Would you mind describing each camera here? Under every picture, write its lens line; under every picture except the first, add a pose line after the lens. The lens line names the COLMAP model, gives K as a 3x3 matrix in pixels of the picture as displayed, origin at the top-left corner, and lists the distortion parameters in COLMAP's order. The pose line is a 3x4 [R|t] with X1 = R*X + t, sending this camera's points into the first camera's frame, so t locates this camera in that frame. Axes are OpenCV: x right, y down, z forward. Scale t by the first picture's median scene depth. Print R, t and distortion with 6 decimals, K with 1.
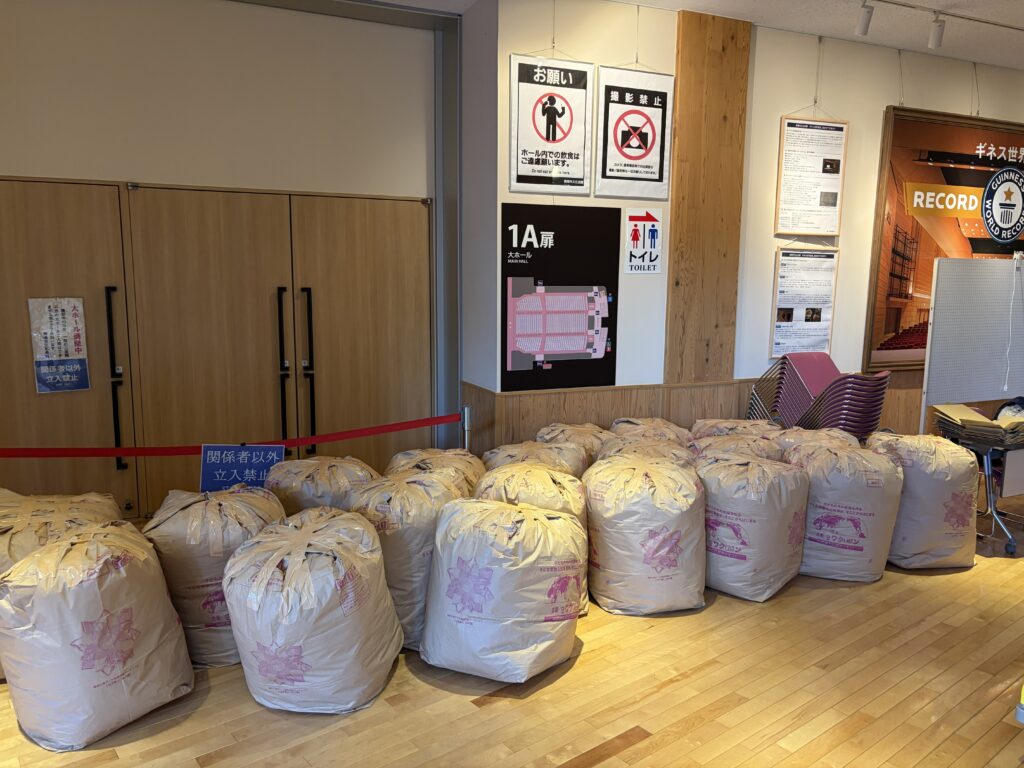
lens RADIAL K [[777.1, 0, 501.9], [0, 777.1, 386.5], [0, 0, 1]] dist [0.035428, -0.033527]
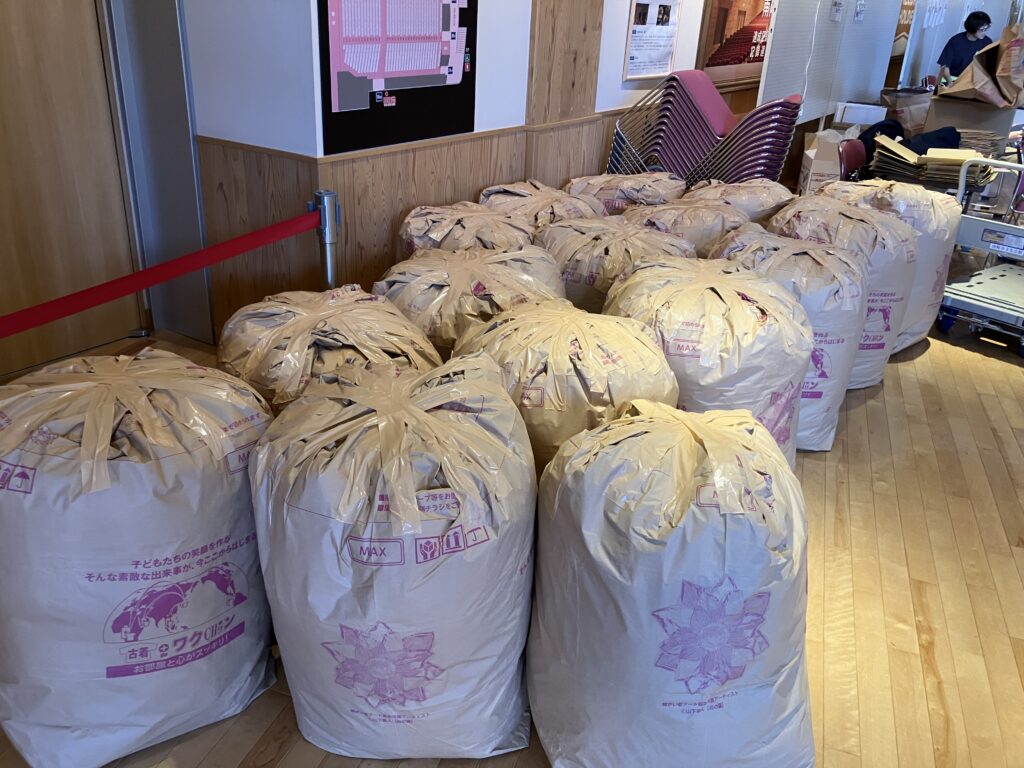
lens RADIAL K [[850.6, 0, 507.8], [0, 850.6, 377.8], [0, 0, 1]] dist [0.013629, -0.006695]
pose [[0.845655, -0.191112, 0.498341, -0.202593], [0.037434, 0.952634, 0.301807, -0.017967], [-0.532416, -0.236570, 0.812754, 0.407965]]
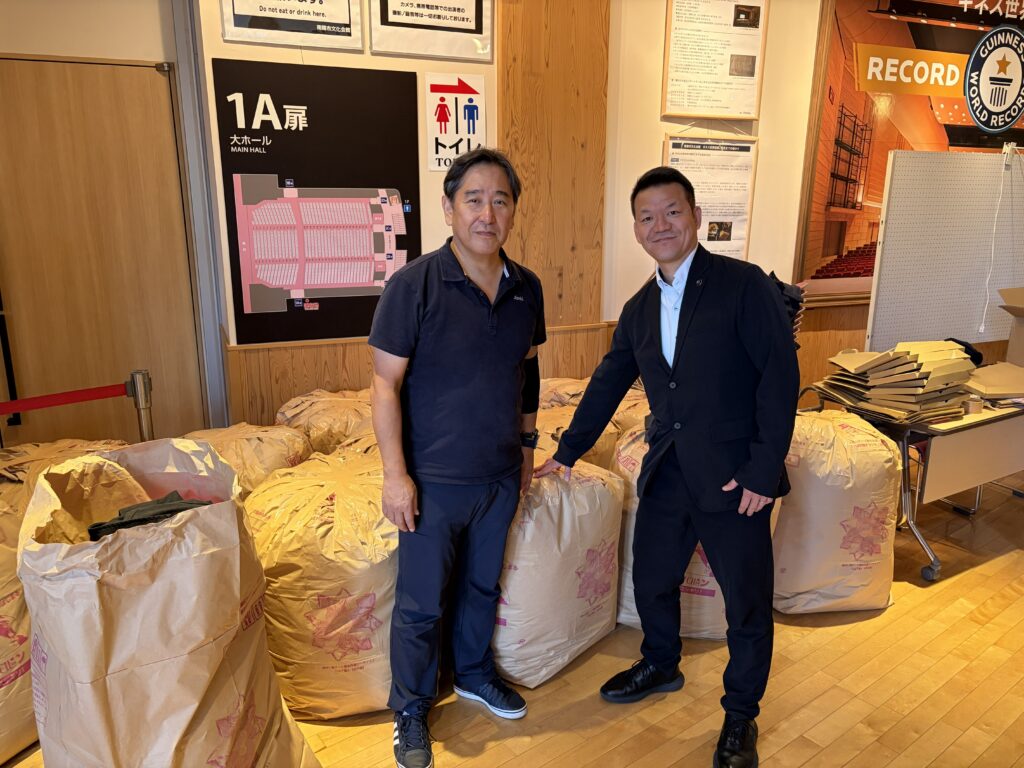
lens RADIAL K [[777.1, 0, 511.4], [0, 777.1, 385.1], [0, 0, 1]] dist [0.035428, -0.033527]
pose [[0.999965, -0.000228, -0.008353, 0.237399], [0.001083, 0.994733, 0.102496, -0.026348], [0.008286, -0.102502, 0.994698, 0.289519]]
